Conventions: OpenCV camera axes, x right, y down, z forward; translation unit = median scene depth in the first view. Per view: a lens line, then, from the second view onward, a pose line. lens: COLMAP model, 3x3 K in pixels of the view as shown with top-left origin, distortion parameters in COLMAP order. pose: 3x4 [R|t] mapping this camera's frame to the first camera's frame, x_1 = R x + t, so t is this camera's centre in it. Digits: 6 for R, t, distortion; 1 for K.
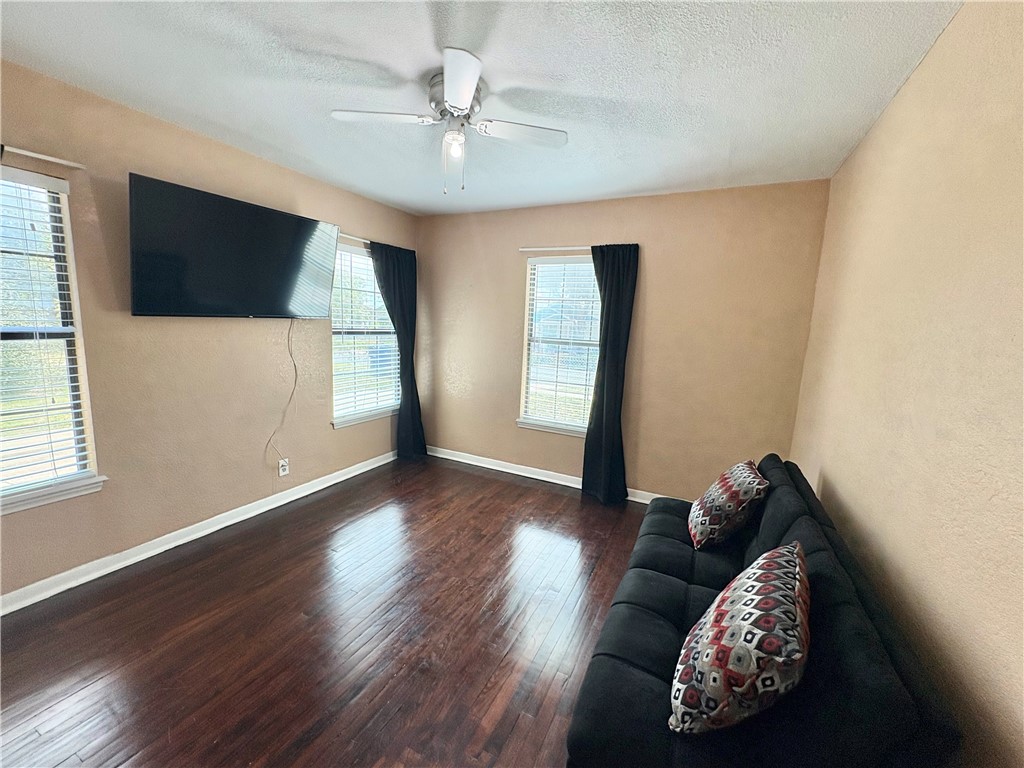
lens RADIAL K [[408.5, 0, 512.0], [0, 408.5, 384.0], [0, 0, 1]] dist [0.000644, 0.000009]
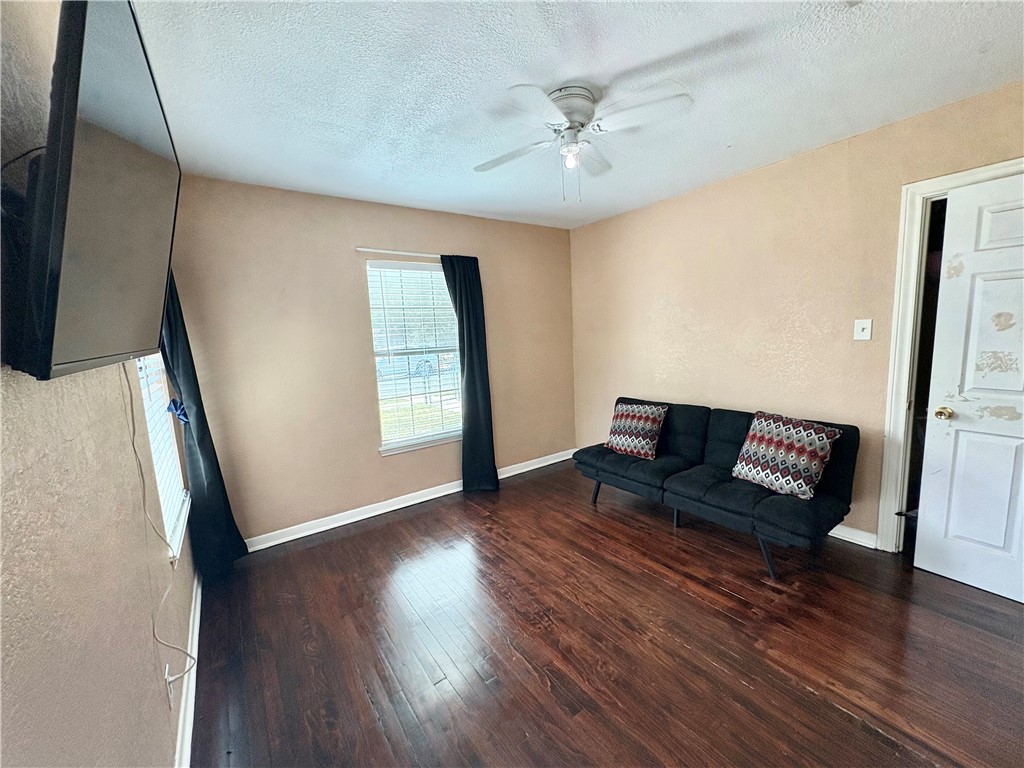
lens RADIAL K [[412.3, 0, 512.0], [0, 412.3, 384.0], [0, 0, 1]] dist [0.032304, 0.000031]
pose [[0.477556, -0.173154, 0.861370, -0.623078], [0.200272, 0.976031, 0.085170, -0.067920], [-0.855471, 0.131835, 0.500787, 0.340517]]
